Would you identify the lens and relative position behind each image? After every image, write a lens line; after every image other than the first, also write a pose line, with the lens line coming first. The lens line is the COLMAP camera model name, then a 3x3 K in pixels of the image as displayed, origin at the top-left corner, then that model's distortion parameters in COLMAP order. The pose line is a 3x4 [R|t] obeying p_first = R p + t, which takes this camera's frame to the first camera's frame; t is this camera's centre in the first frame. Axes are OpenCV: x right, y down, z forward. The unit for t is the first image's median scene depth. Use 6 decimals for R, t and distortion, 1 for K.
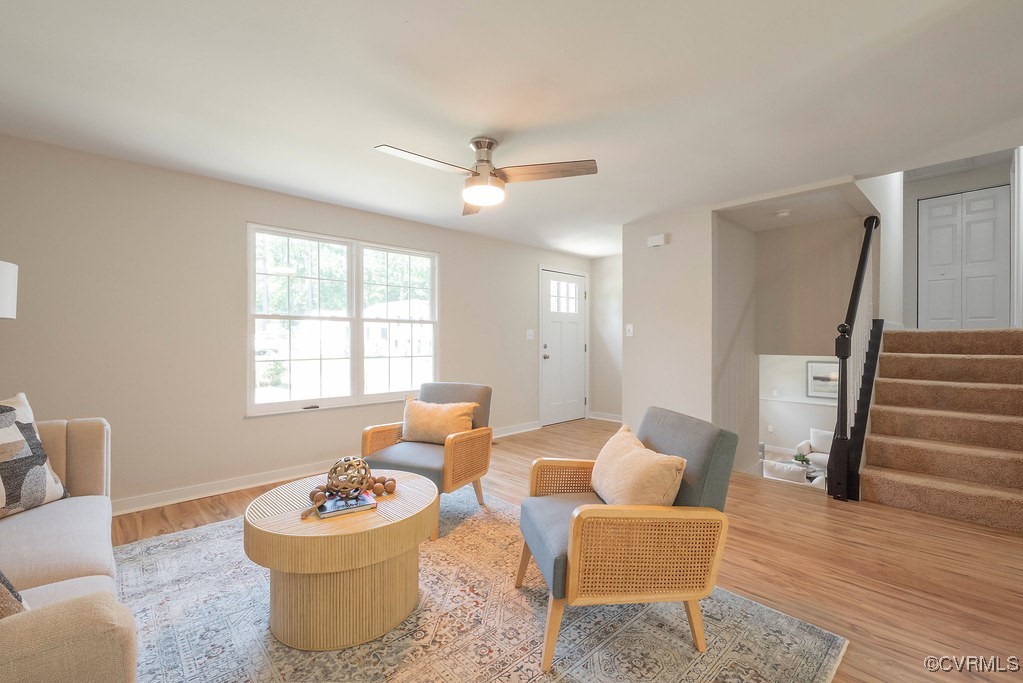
lens RADIAL K [[442.1, 0, 507.5], [0, 442.1, 344.9], [0, 0, 1]] dist [0.000477, -0.000289]
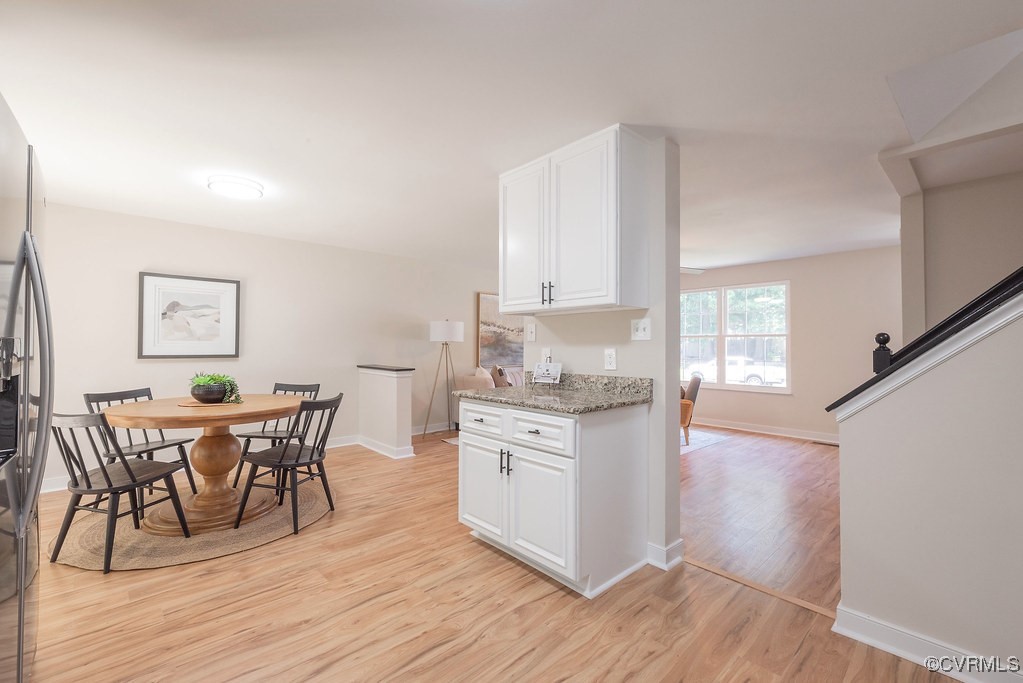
lens RADIAL K [[442.1, 0, 508.0], [0, 442.1, 341.9], [0, 0, 1]] dist [0.000477, -0.000289]
pose [[-0.006209, -0.006415, -0.999960, 1.473664], [-0.015053, 0.999867, -0.006321, -0.015883], [0.999867, 0.015013, -0.006305, 0.277351]]
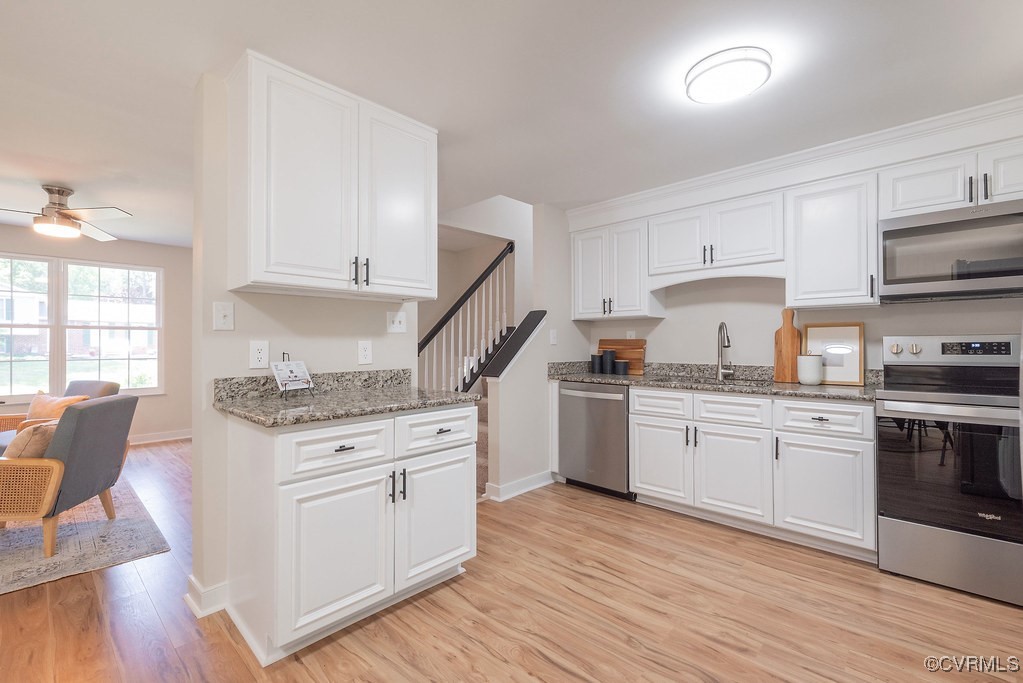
lens RADIAL K [[442.1, 0, 517.7], [0, 442.1, 343.5], [0, 0, 1]] dist [0.000477, -0.000289]
pose [[0.996710, 0.001960, 0.081021, 0.882263], [-0.000891, 0.999912, -0.013230, 0.001513], [-0.081040, 0.013115, 0.996625, -0.279598]]
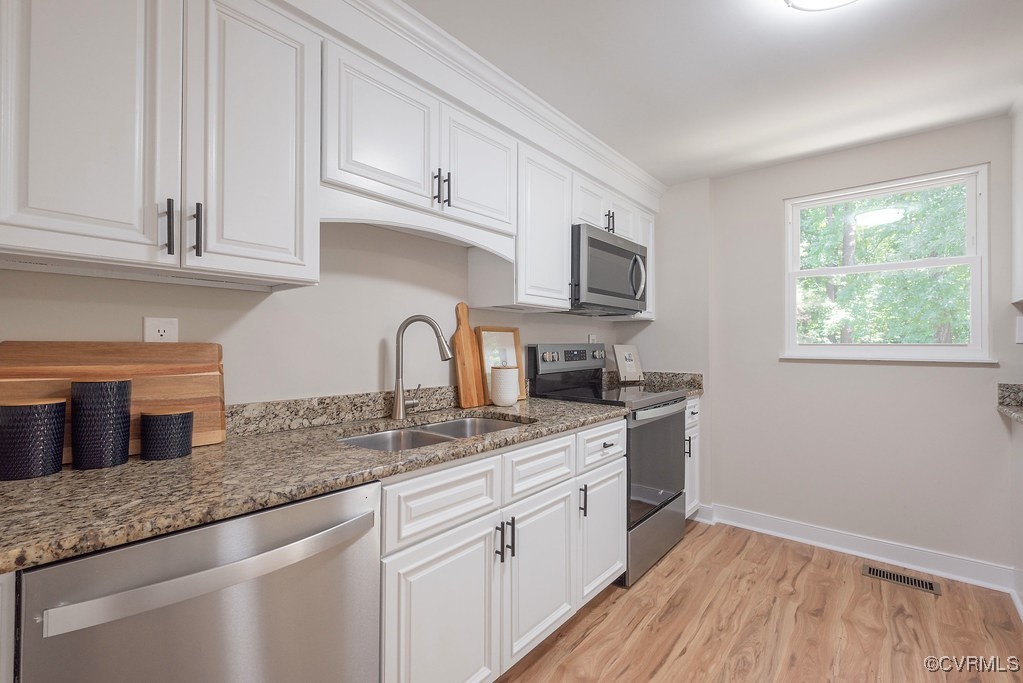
lens RADIAL K [[442.1, 0, 501.7], [0, 442.1, 344.6], [0, 0, 1]] dist [0.000477, -0.000289]
pose [[-0.103001, 0.006765, 0.994658, 0.857421], [0.010608, 0.999927, -0.005702, -0.017931], [-0.994625, 0.009964, -0.103066, 0.588879]]
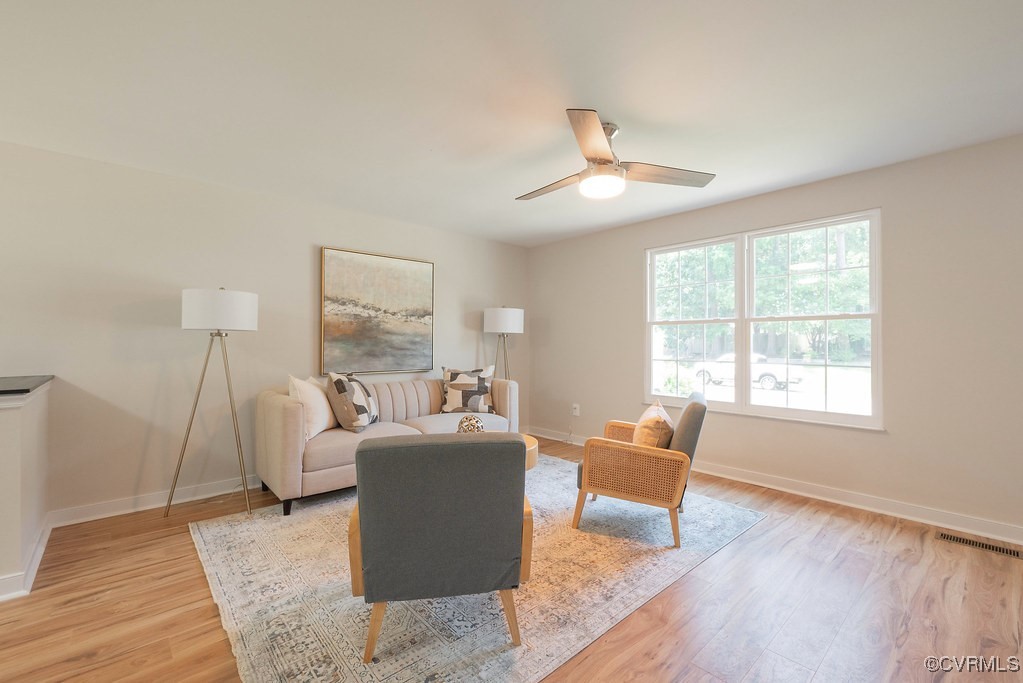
lens RADIAL K [[442.1, 0, 510.3], [0, 442.1, 338.5], [0, 0, 1]] dist [0.000477, -0.000289]
pose [[-0.018339, -0.007369, -0.999805, 0.669595], [-0.012228, 0.999900, -0.007145, -0.007820], [0.999757, 0.012094, -0.018428, 0.627357]]
